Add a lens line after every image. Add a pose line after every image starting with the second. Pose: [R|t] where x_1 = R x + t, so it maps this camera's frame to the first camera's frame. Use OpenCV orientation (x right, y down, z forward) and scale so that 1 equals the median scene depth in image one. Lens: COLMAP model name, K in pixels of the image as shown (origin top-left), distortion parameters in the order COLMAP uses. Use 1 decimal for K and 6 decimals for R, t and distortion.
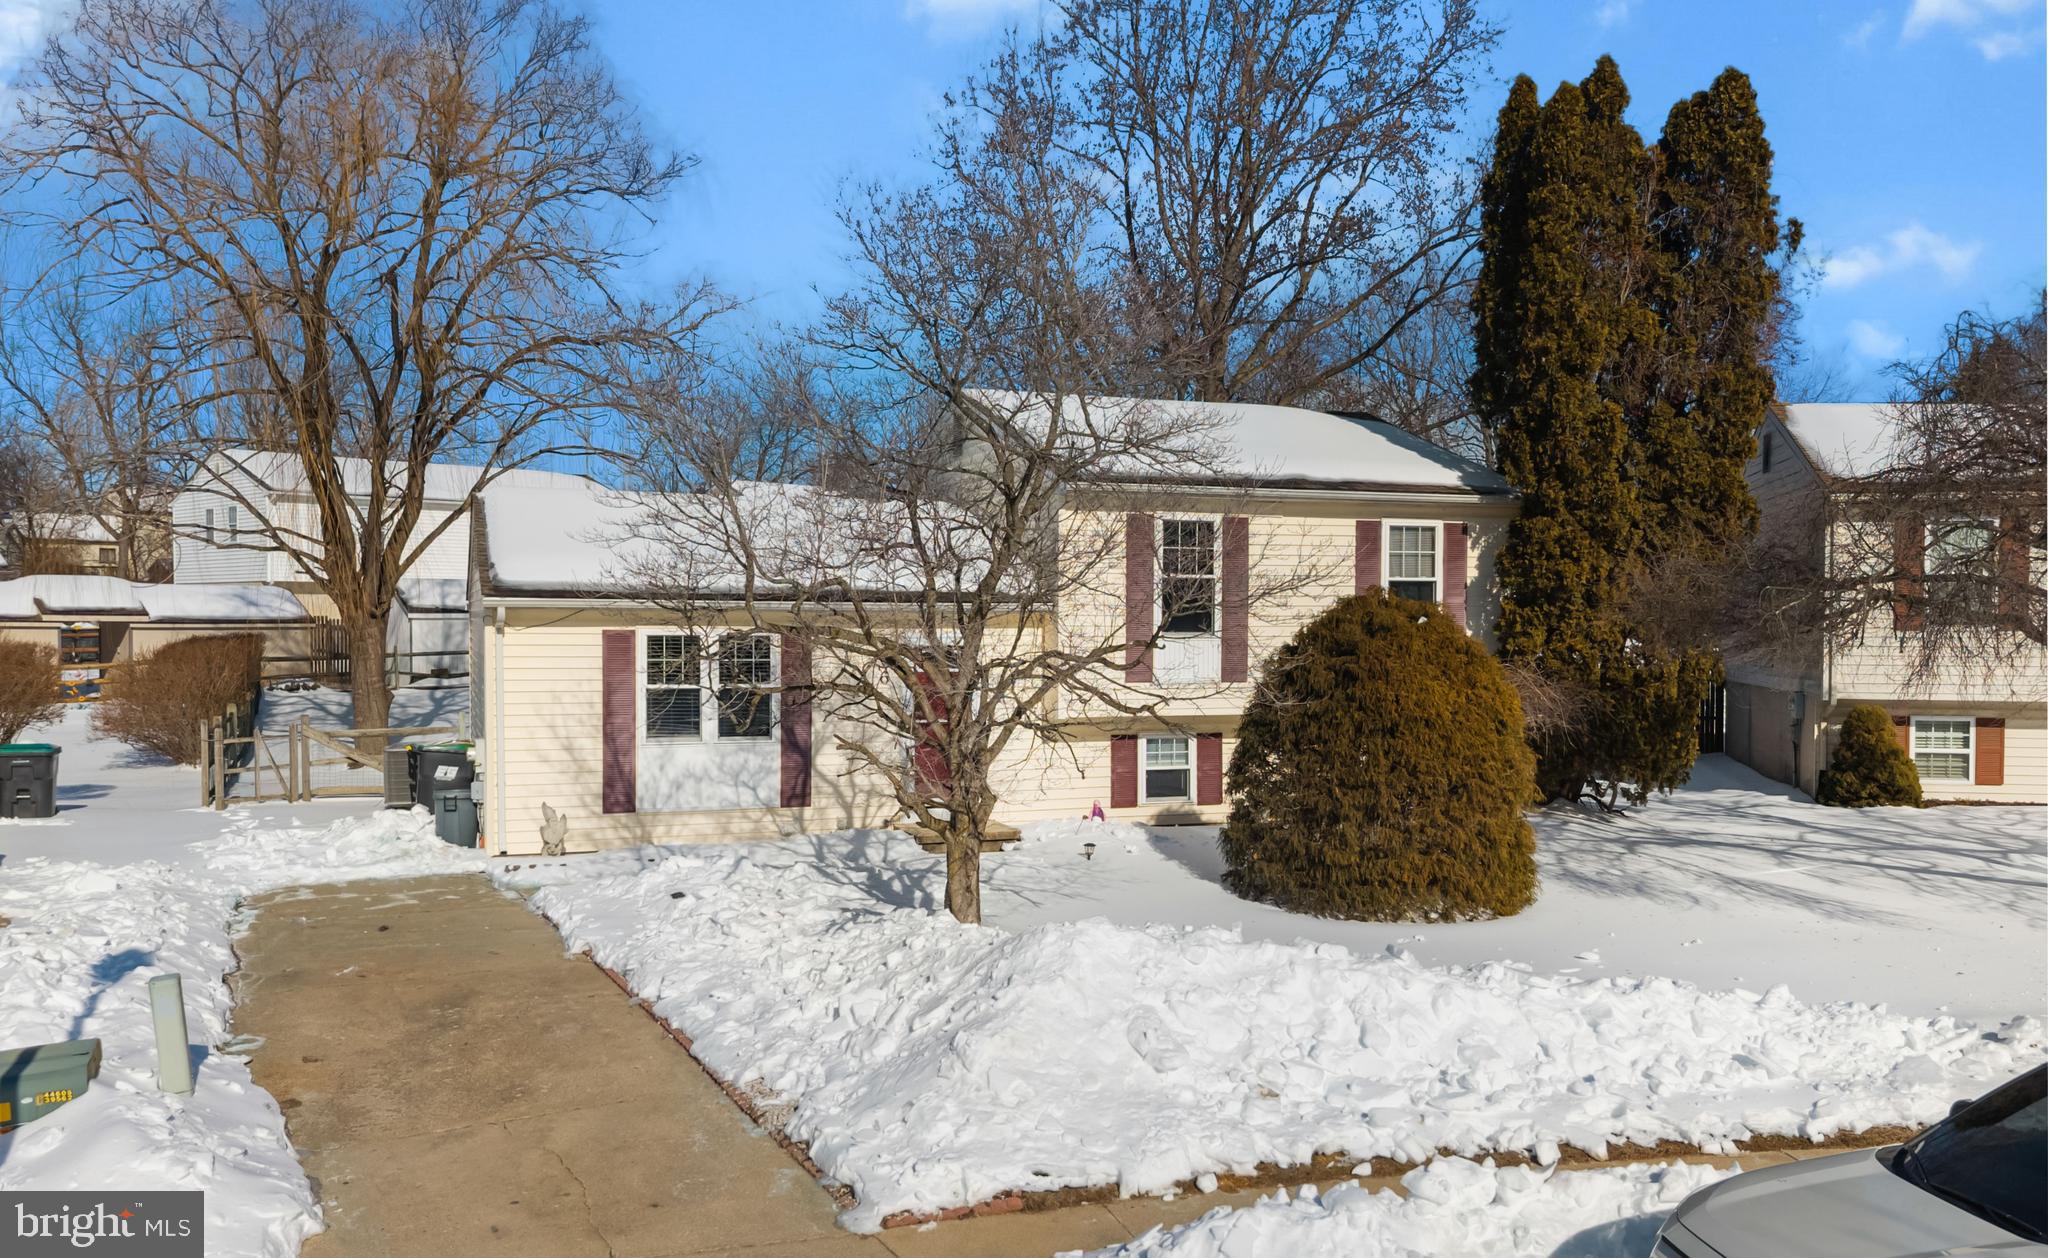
lens RADIAL K [[1704.4, 0, 1054.7], [0, 1704.4, 629.5], [0, 0, 1]] dist [0.025731, -0.004590]
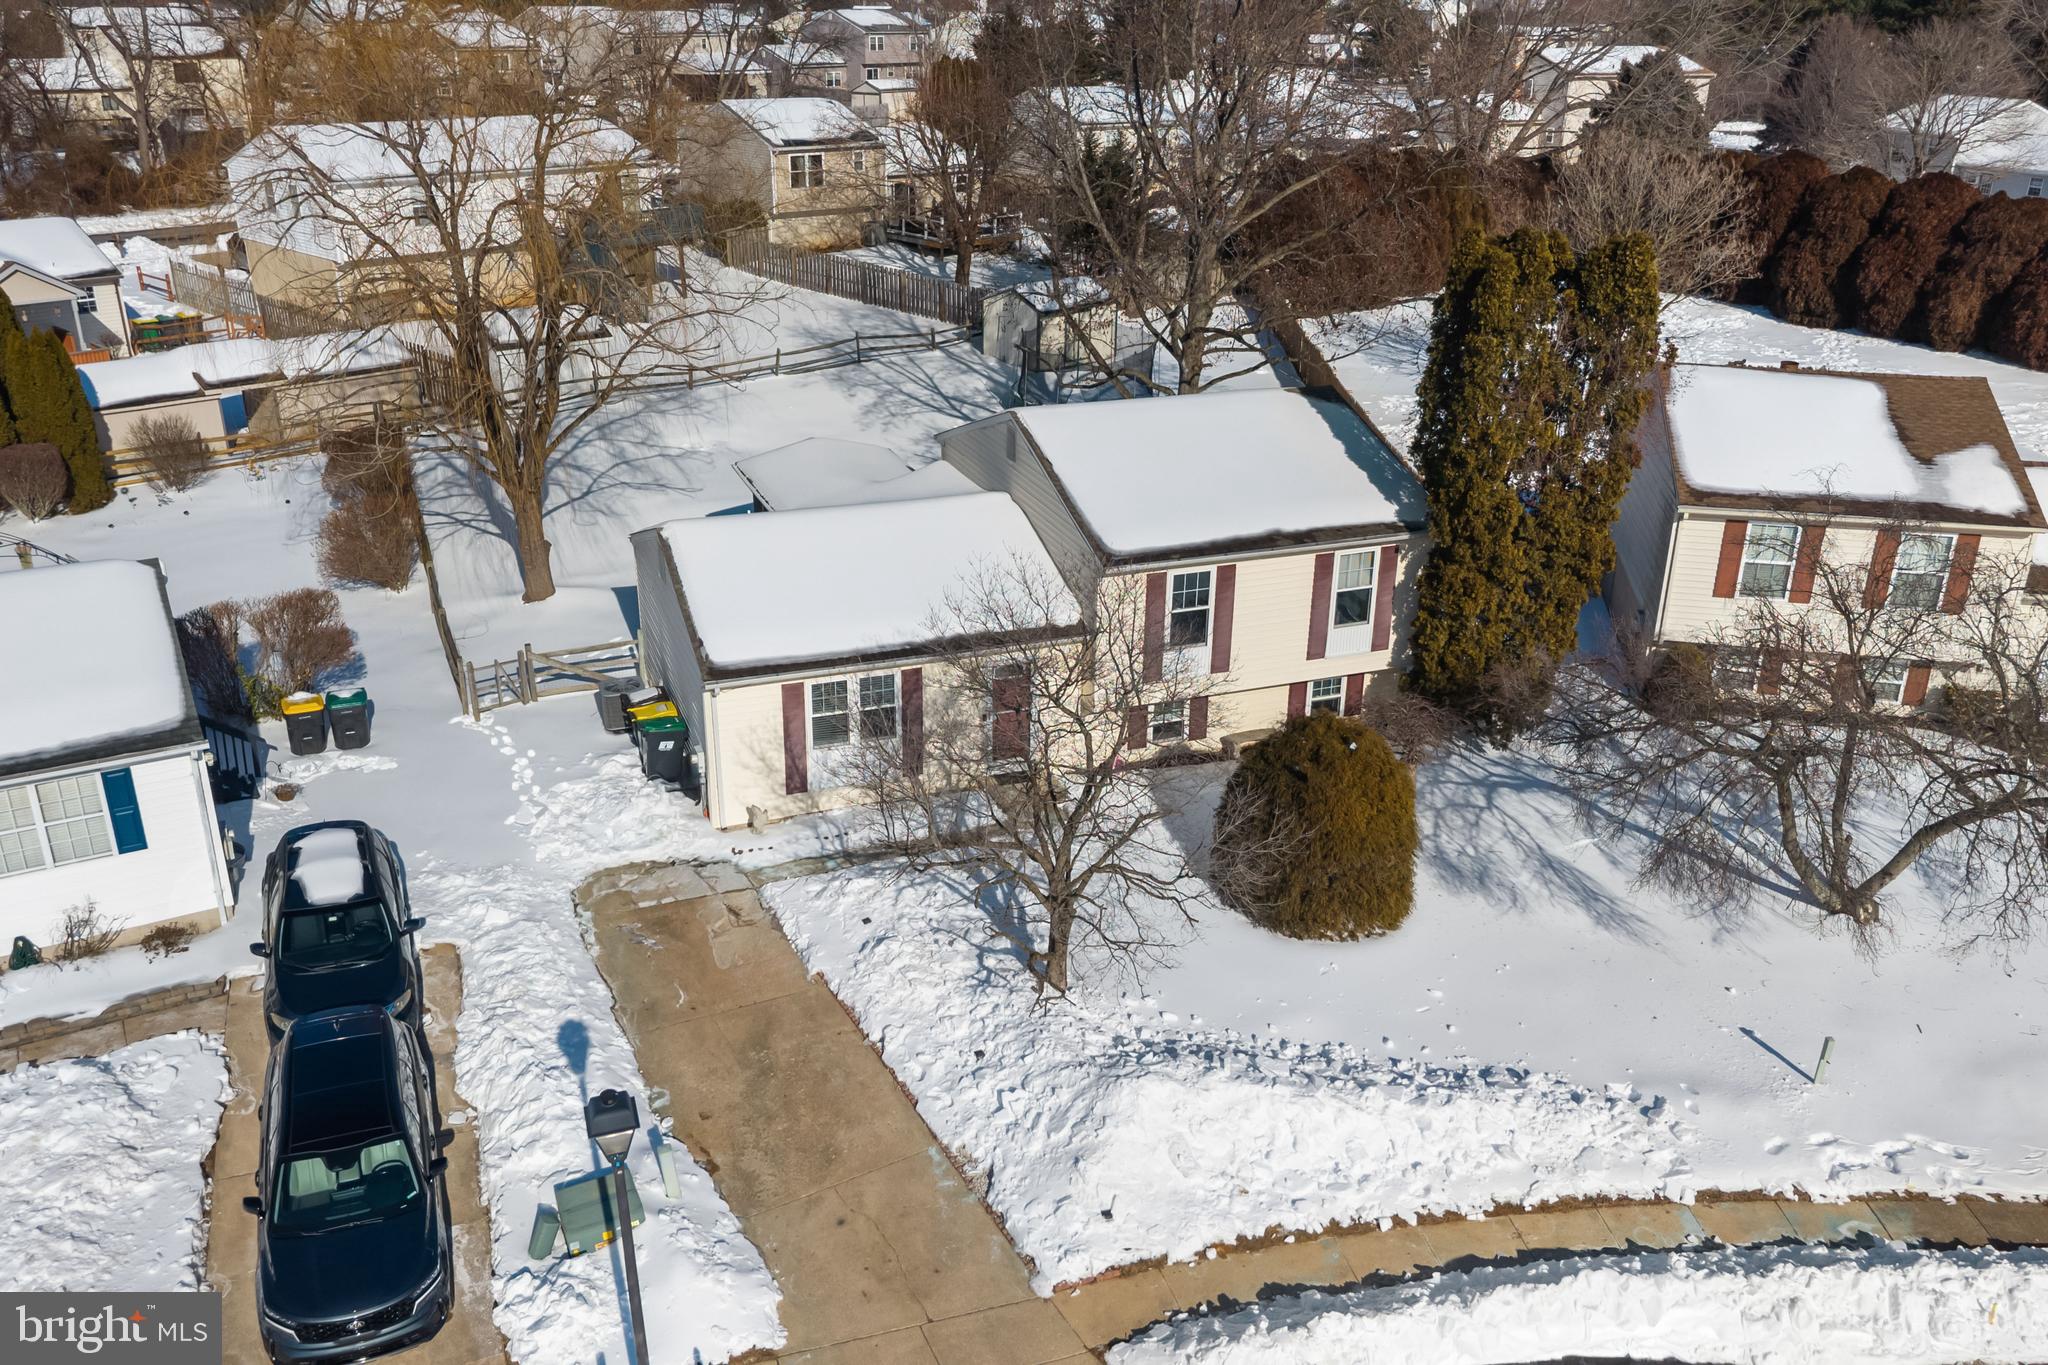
lens RADIAL K [[1626.5, 0, 1024.0], [0, 1626.5, 682.5], [0, 0, 1]] dist [0.090016, -0.150683]
pose [[0.999969, -0.000917, 0.007813, -0.071942], [-0.002097, 0.926168, 0.377105, -0.509390], [-0.007582, -0.377110, 0.926137, -0.258968]]
